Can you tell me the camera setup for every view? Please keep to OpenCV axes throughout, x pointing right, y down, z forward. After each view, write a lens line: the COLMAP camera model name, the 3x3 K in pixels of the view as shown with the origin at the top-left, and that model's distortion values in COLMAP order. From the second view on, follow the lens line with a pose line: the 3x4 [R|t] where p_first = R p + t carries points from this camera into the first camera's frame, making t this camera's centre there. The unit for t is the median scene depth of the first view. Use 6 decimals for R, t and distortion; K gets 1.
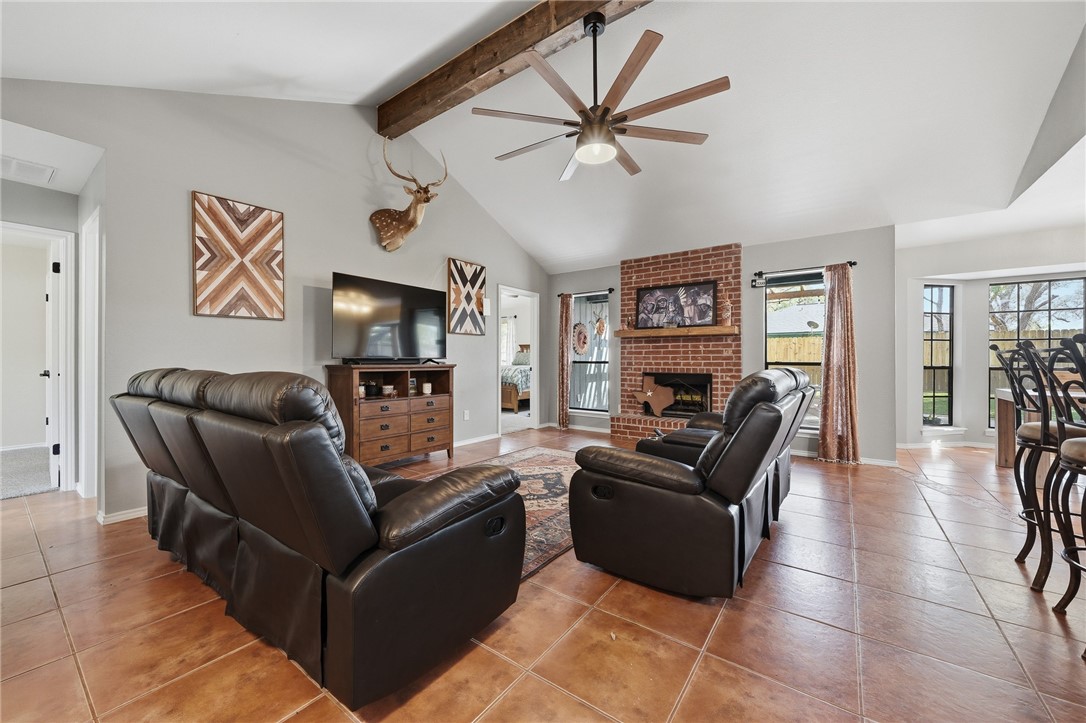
lens RADIAL K [[415.8, 0, 543.0], [0, 415.8, 361.5], [0, 0, 1]] dist [-0.000561, -0.000008]
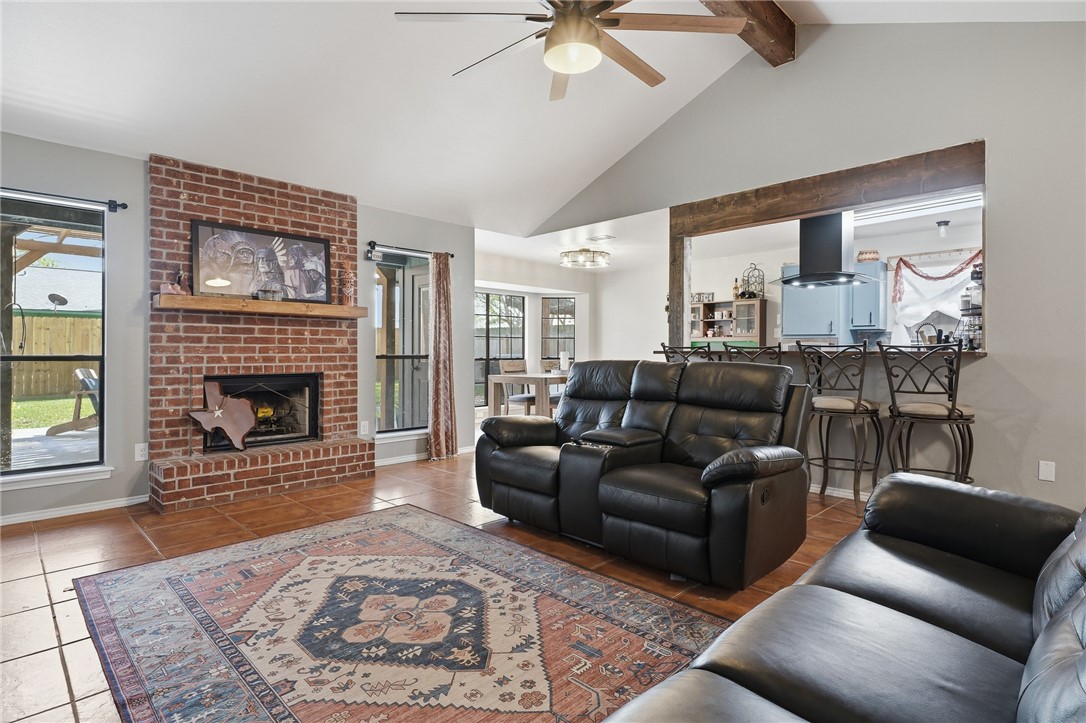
lens RADIAL K [[543.1, 0, 539.1], [0, 543.1, 355.6], [0, 0, 1]] dist [-0.001466, -0.000044]
pose [[0.164450, -0.006332, 0.986365, -0.417970], [0.004377, 0.999974, 0.005690, -0.002306], [-0.986376, 0.003382, 0.164474, 0.480501]]
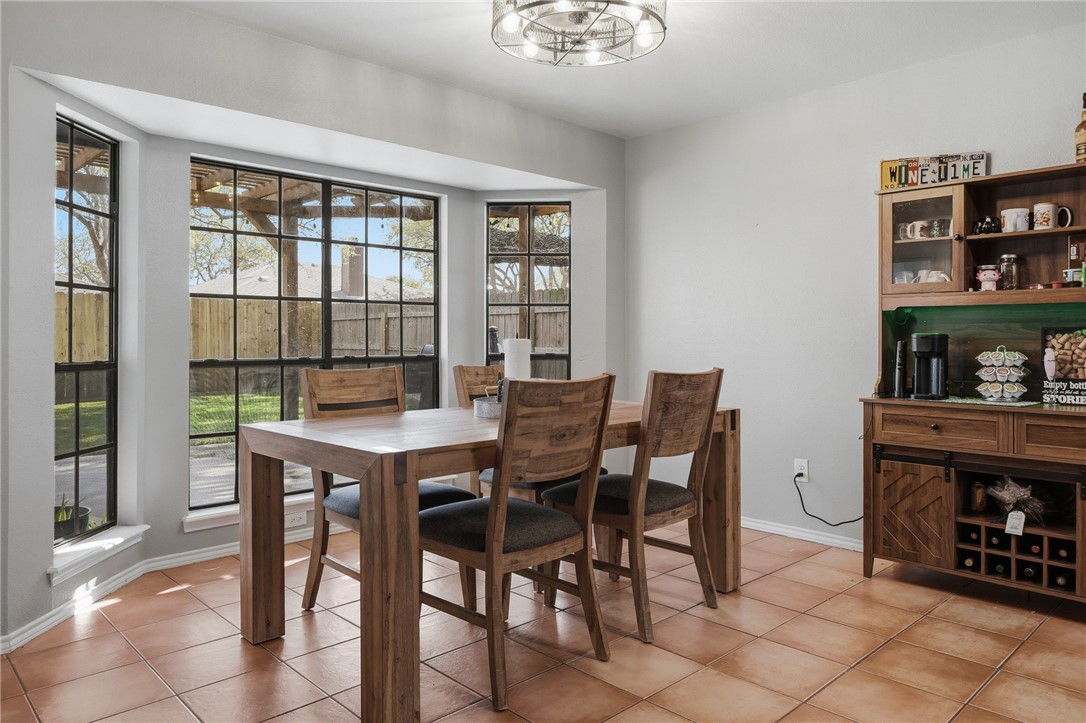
lens RADIAL K [[731.8, 0, 541.8], [0, 731.8, 341.3], [0, 0, 1]] dist [0.002711, 0.001085]
pose [[0.173166, -0.001510, 0.984891, 0.425967], [0.009899, 0.999951, -0.000208, -0.002337], [-0.984843, 0.009786, 0.173173, 0.531324]]
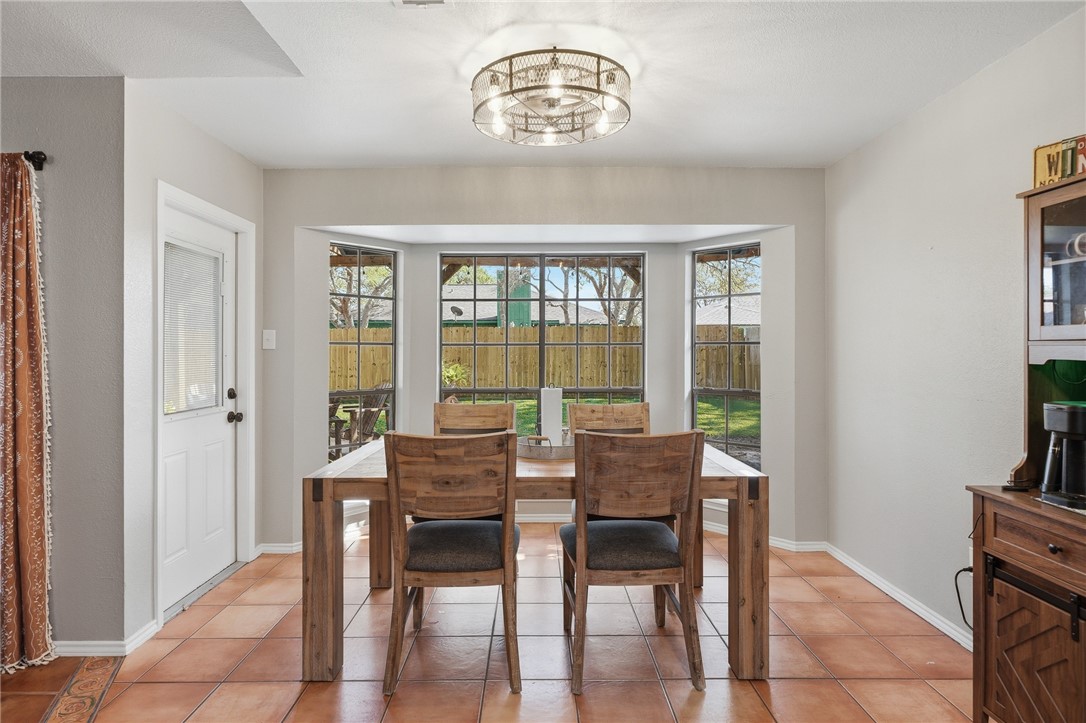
lens RADIAL K [[581.5, 0, 539.7], [0, 581.5, 348.7], [0, 0, 1]] dist [-0.000942, 0.001803]
pose [[0.803212, 0.001234, 0.595692, 0.670802], [0.005805, 0.999934, -0.009899, -0.035651], [-0.595665, 0.011409, 0.803152, 0.225599]]
